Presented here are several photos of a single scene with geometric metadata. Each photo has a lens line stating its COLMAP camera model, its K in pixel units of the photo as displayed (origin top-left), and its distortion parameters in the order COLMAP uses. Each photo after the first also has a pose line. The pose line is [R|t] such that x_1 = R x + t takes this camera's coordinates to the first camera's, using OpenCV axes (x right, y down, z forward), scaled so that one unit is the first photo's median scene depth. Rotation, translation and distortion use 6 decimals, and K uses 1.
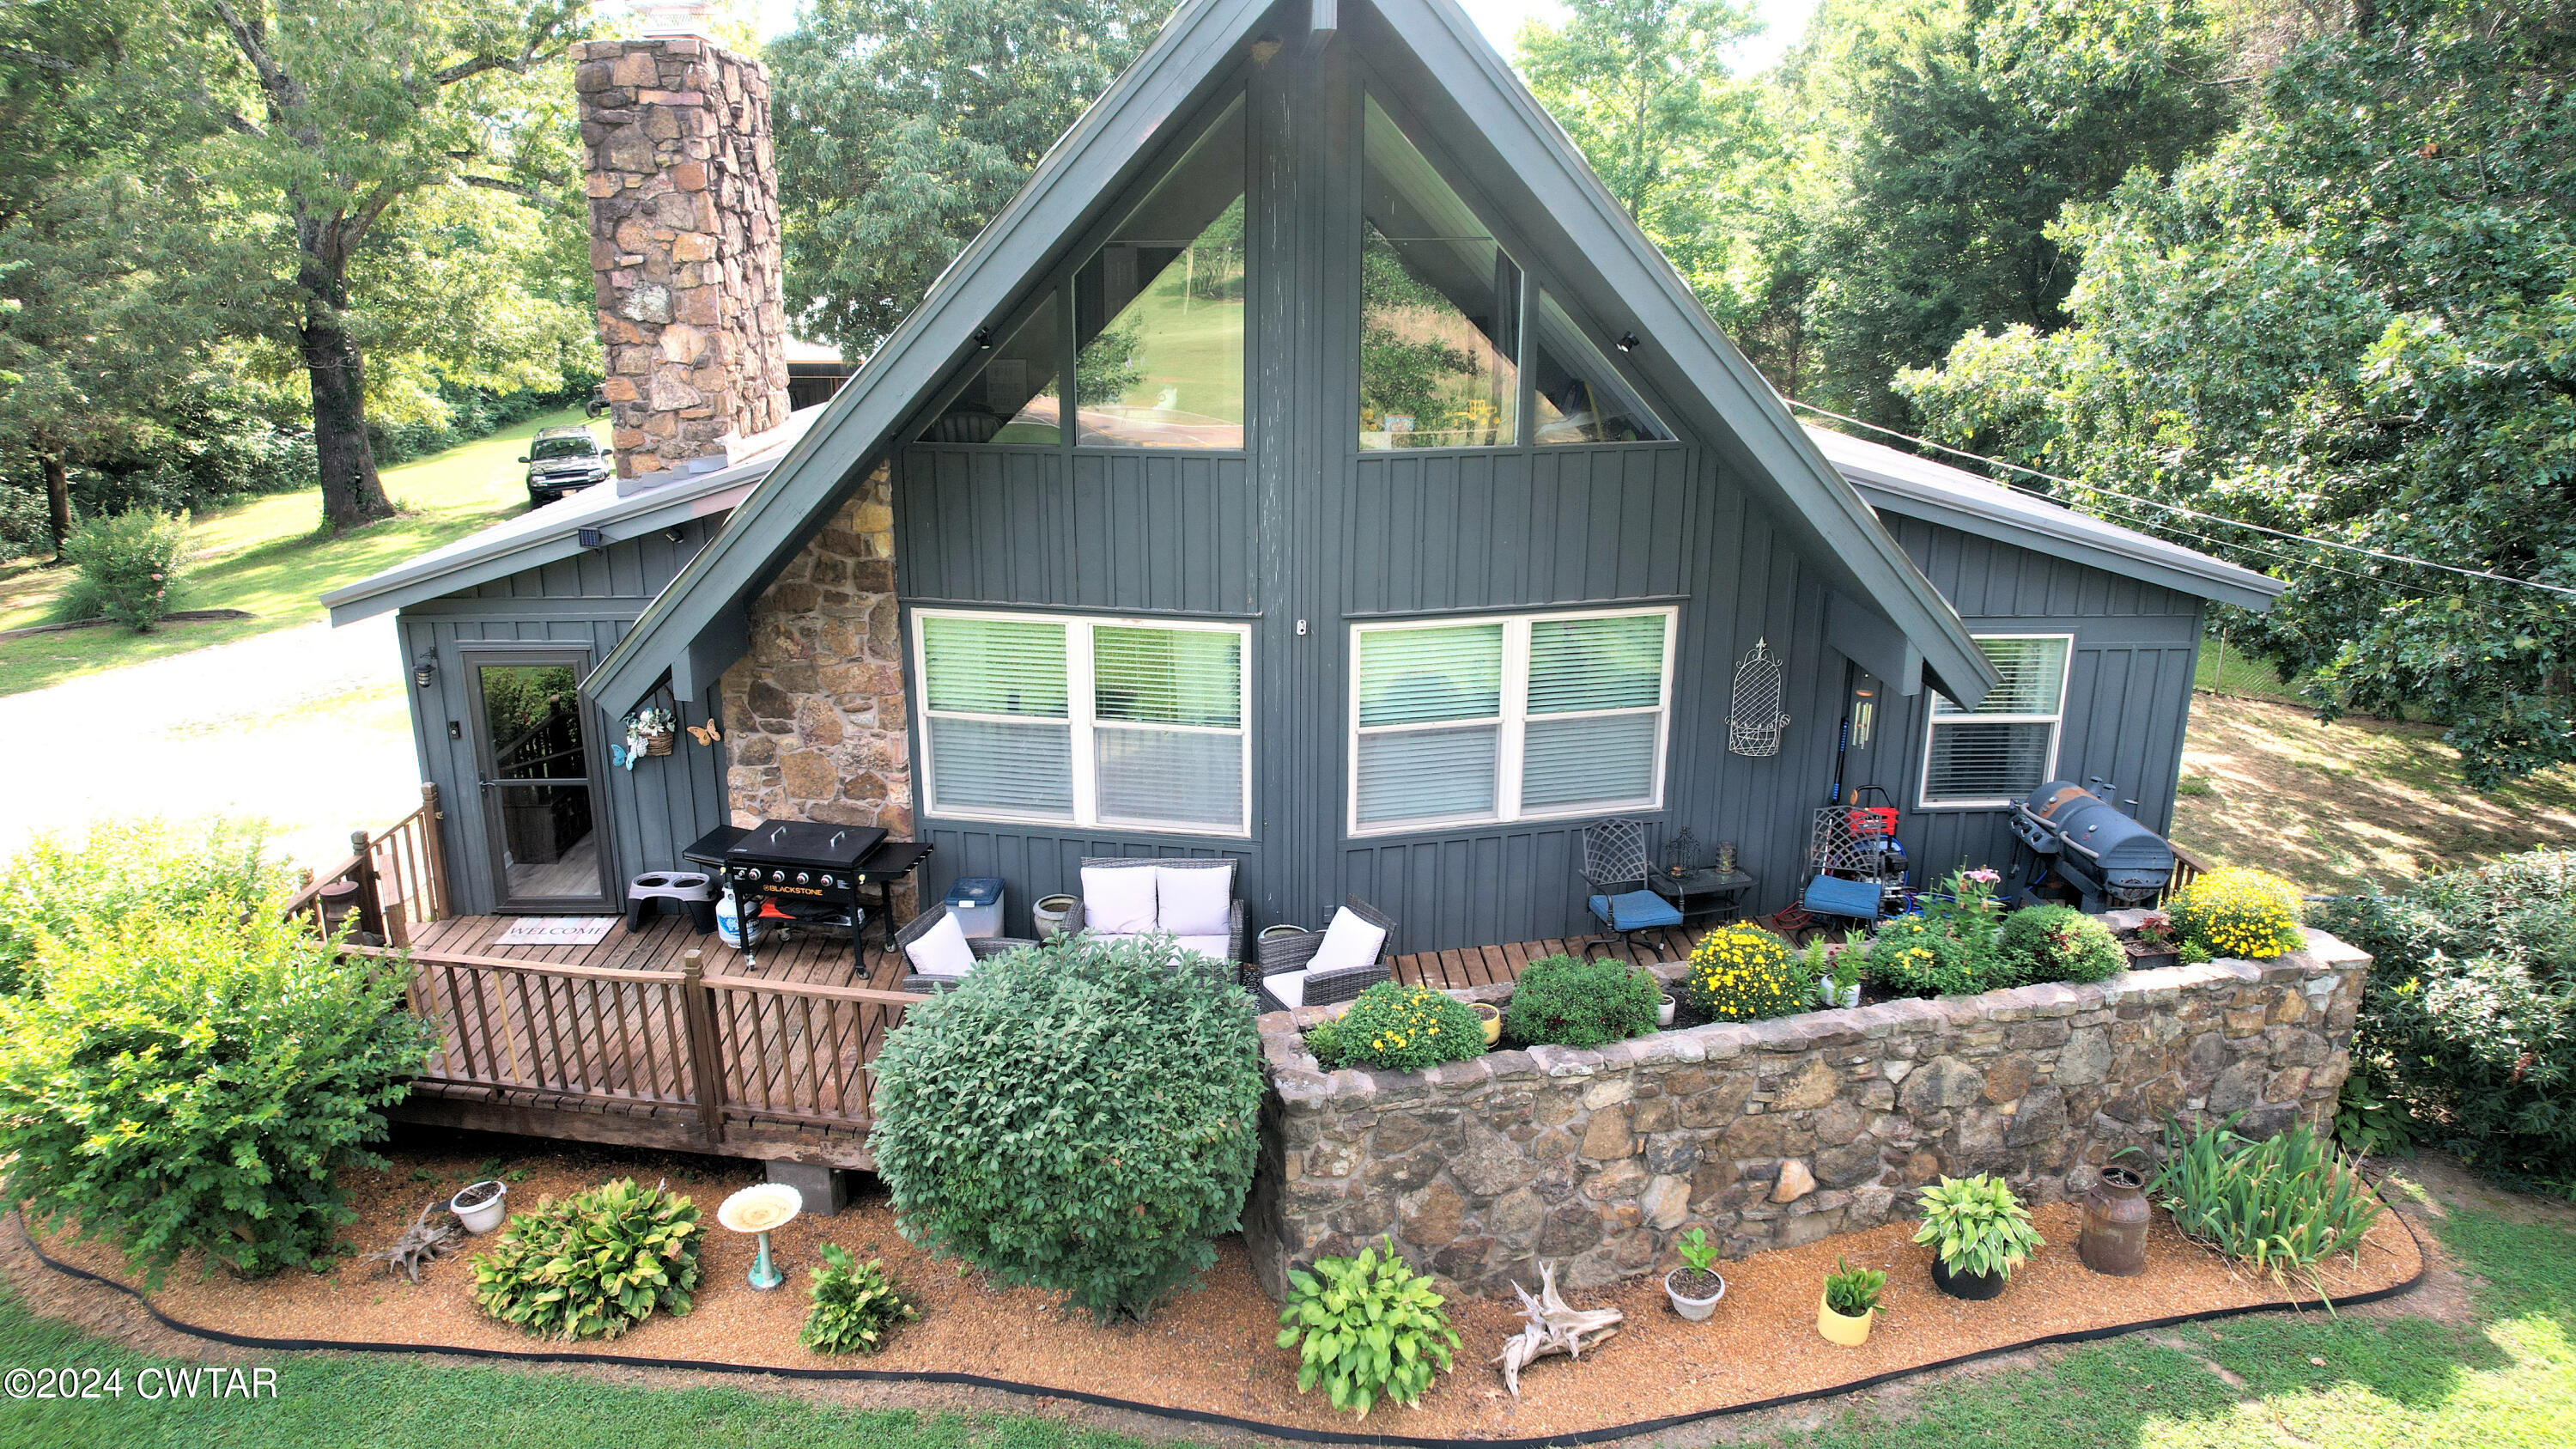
lens RADIAL K [[1723.5, 0, 1282.0], [0, 1723.5, 714.6], [0, 0, 1]] dist [-0.001565, 0.000913]
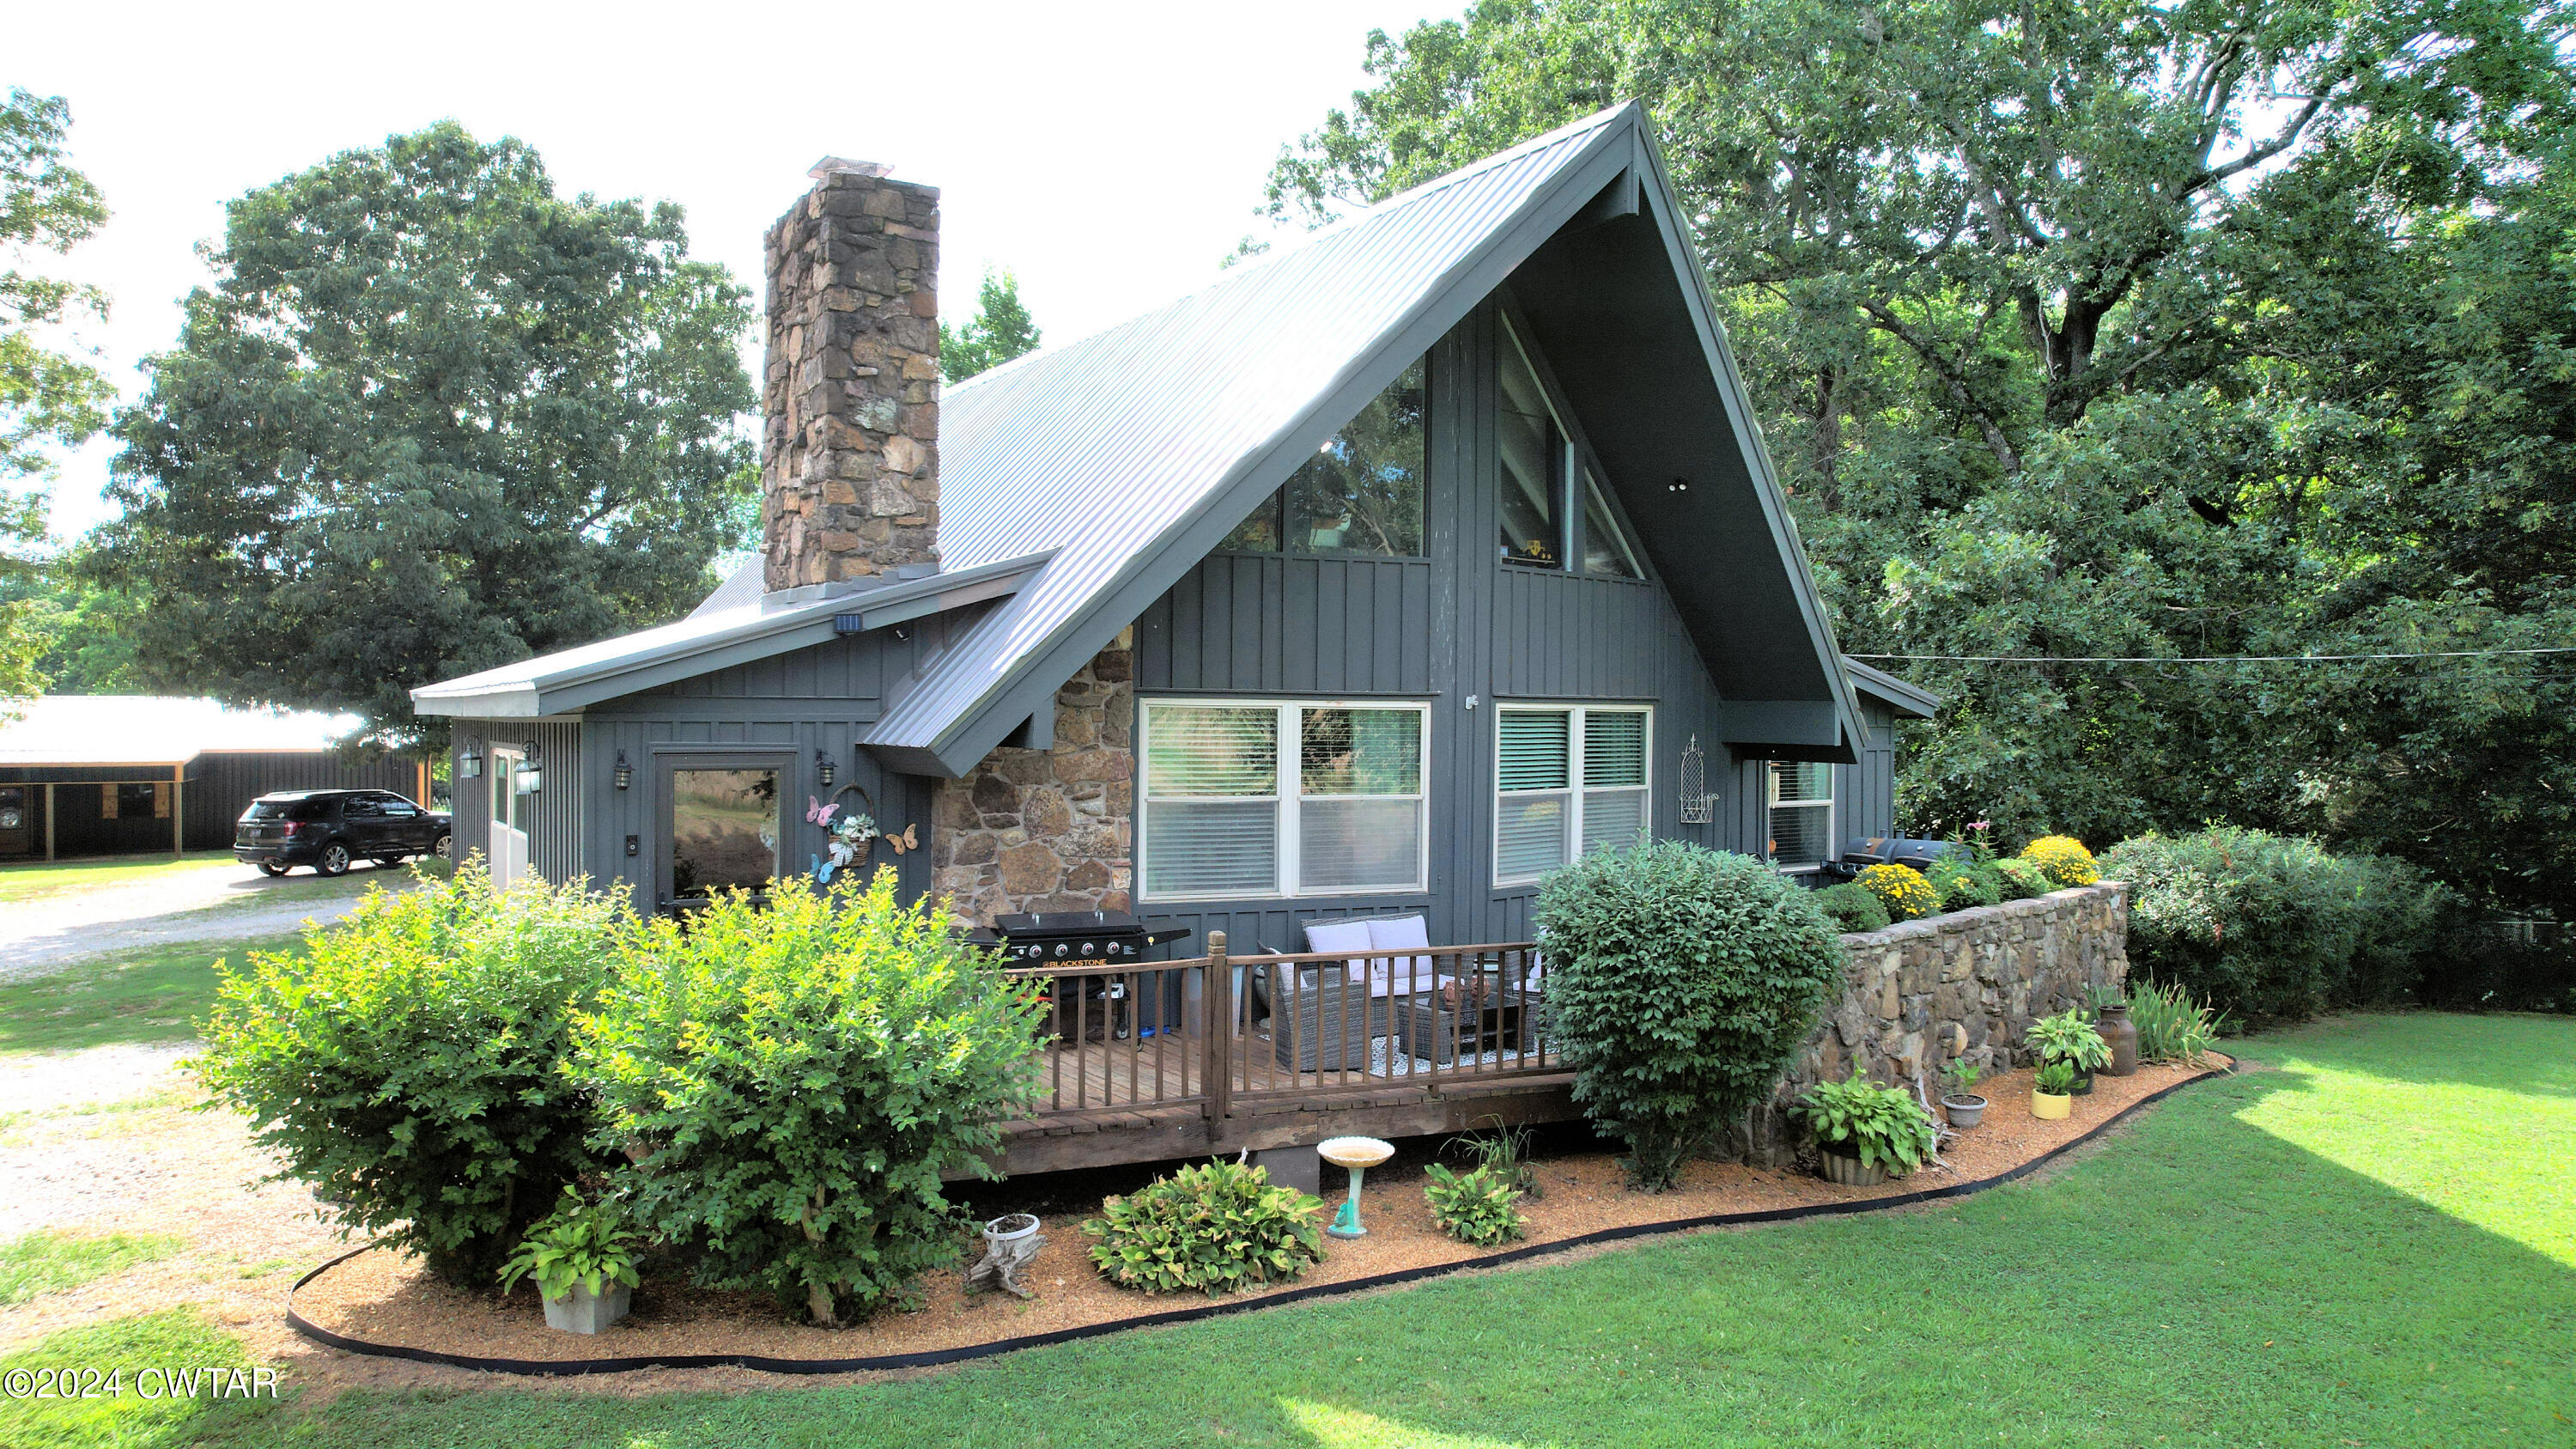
lens RADIAL K [[1723.5, 0, 1291.3], [0, 1723.5, 737.0], [0, 0, 1]] dist [-0.001565, 0.000913]
pose [[0.840825, 0.002999, 0.541298, -0.708136], [0.150325, 0.959357, -0.238824, 0.229888], [-0.520015, 0.282180, 0.806201, 0.087758]]
